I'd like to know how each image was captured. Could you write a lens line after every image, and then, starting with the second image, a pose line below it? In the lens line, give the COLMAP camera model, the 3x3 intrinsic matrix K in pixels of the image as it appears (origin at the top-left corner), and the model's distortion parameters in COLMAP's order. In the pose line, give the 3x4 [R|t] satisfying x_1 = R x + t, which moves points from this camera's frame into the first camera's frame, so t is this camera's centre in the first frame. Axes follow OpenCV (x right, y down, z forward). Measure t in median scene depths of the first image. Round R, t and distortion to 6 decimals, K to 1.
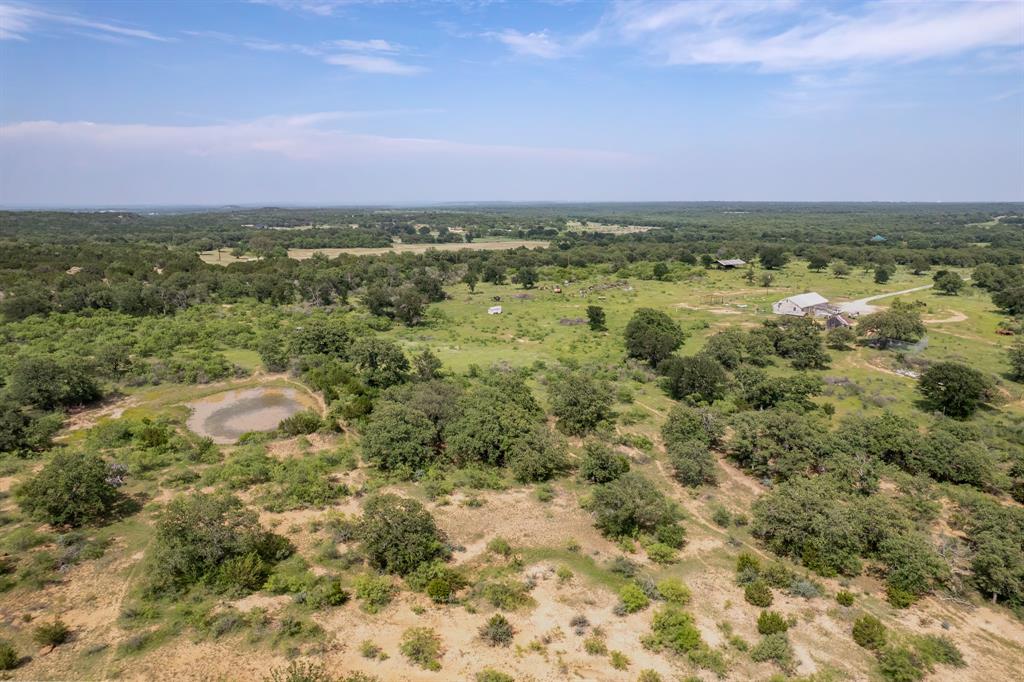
lens RADIAL K [[658.8, 0, 512.0], [0, 658.8, 341.0], [0, 0, 1]] dist [-0.079680, 0.068970]
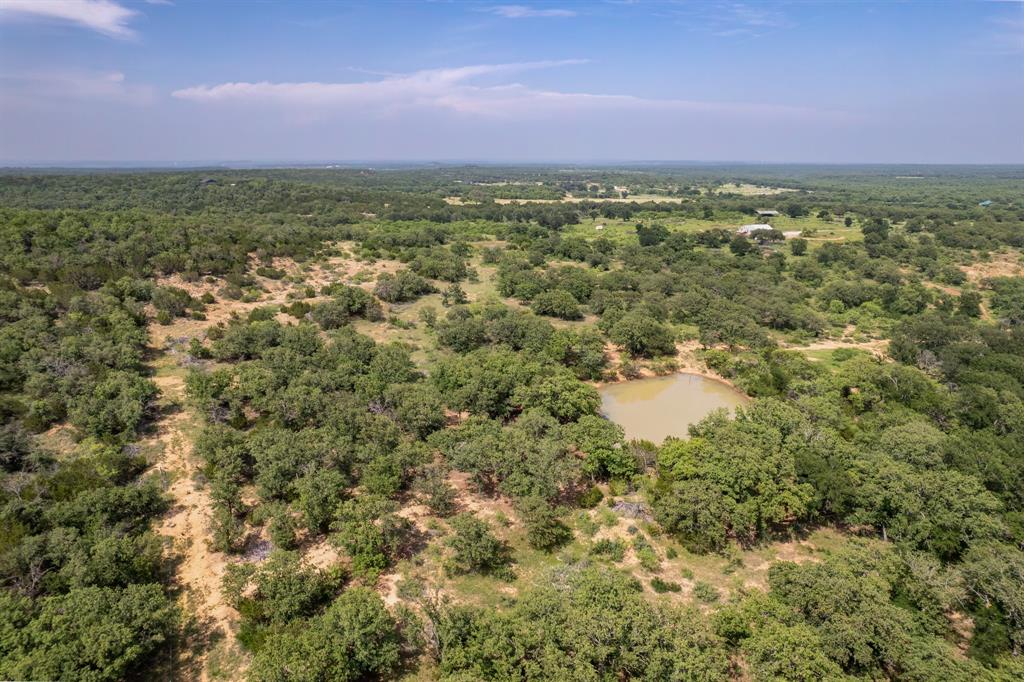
lens RADIAL K [[658.8, 0, 512.0], [0, 658.8, 341.0], [0, 0, 1]] dist [-0.079680, 0.068970]
pose [[0.961579, 0.076958, -0.263520, 0.069683], [-0.060498, 0.995709, 0.070026, 0.044386], [0.267778, -0.051393, 0.962109, -0.263444]]
